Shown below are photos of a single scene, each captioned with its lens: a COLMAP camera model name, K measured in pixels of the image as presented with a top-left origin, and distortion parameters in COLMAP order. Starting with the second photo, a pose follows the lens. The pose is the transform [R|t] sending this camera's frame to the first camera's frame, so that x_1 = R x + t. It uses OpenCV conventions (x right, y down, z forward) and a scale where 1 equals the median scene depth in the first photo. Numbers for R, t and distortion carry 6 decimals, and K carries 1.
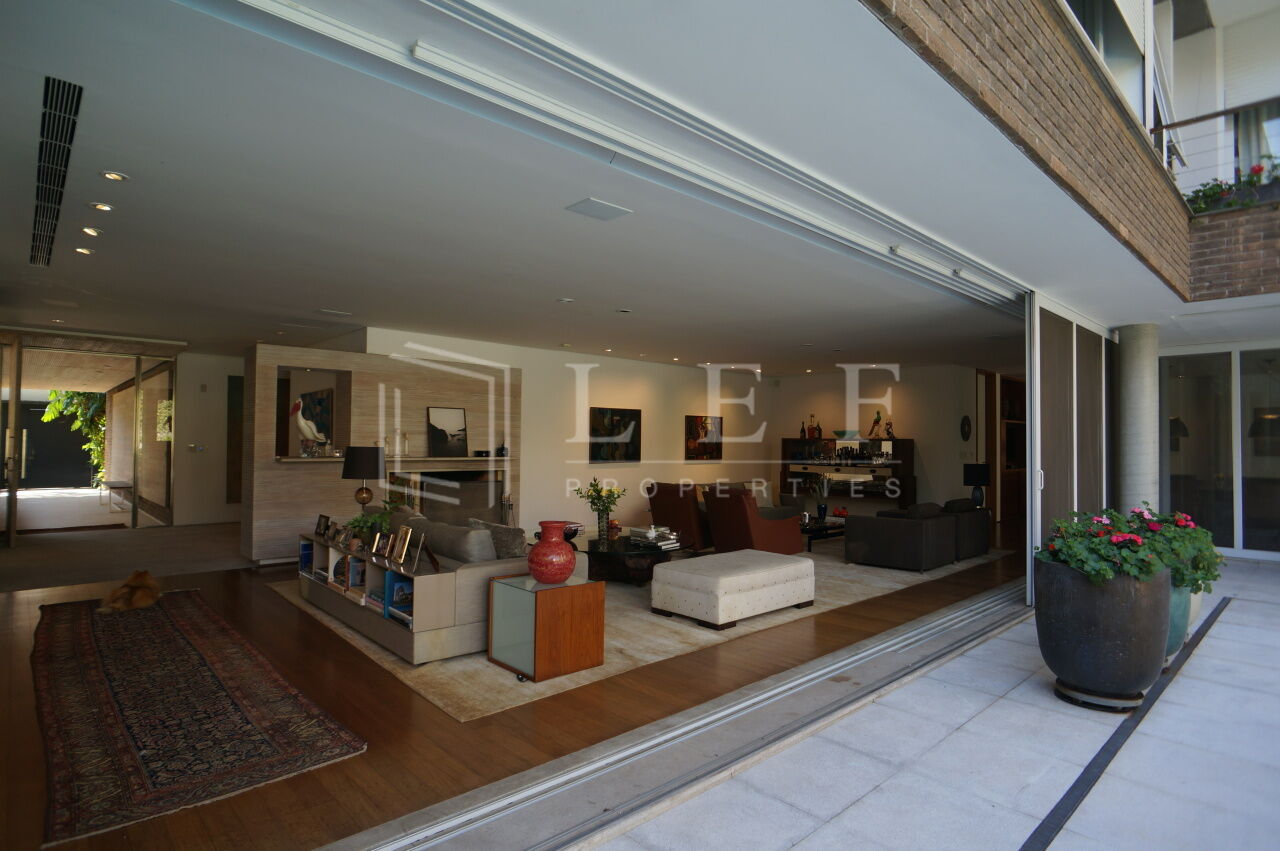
lens RADIAL K [[674.7, 0, 632.5], [0, 674.7, 430.9], [0, 0, 1]] dist [-0.040057, 0.017121]
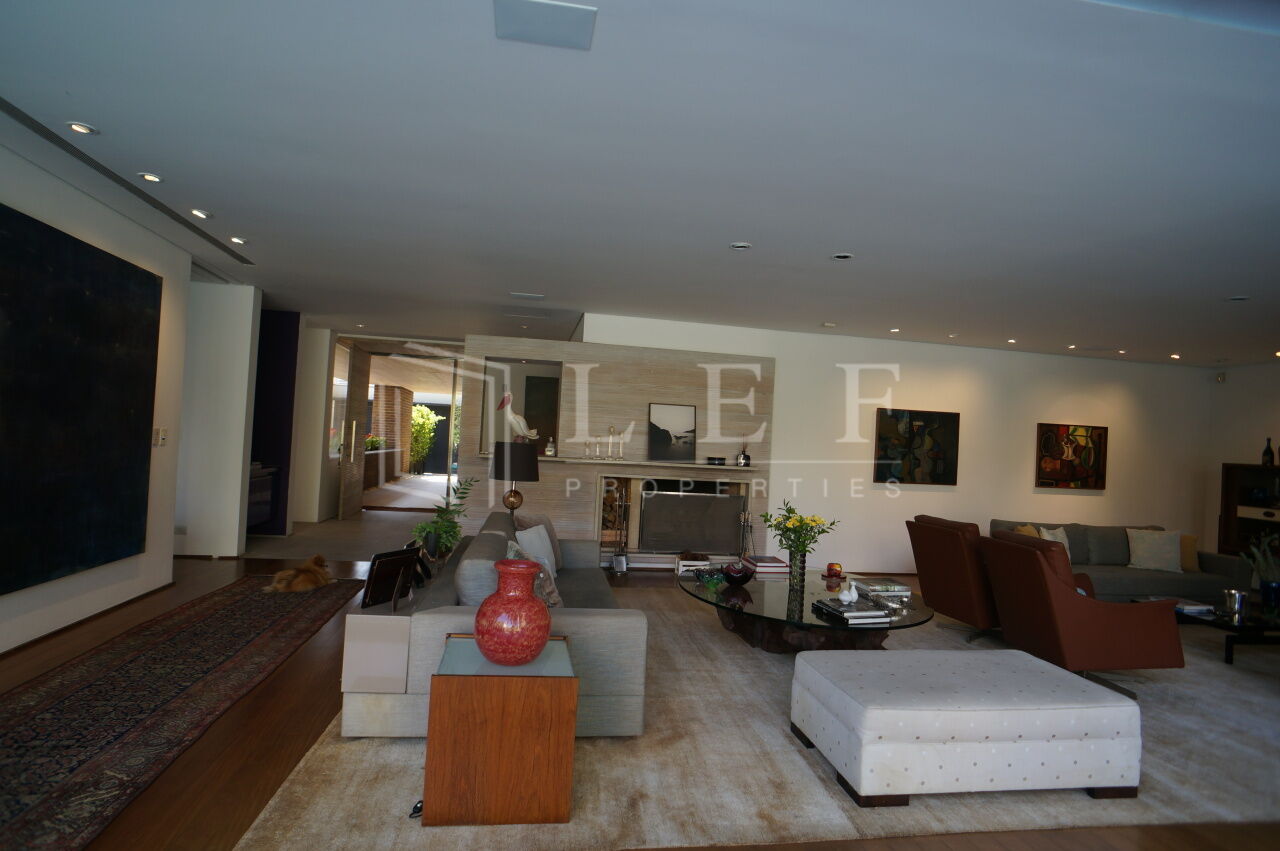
lens RADIAL K [[674.7, 0, 632.0], [0, 674.7, 429.4], [0, 0, 1]] dist [-0.040057, 0.017121]
pose [[0.833515, 0.023927, -0.551978, 0.155390], [-0.035433, 0.999320, -0.010188, 0.007862], [0.551359, 0.028050, 0.833797, 0.274673]]
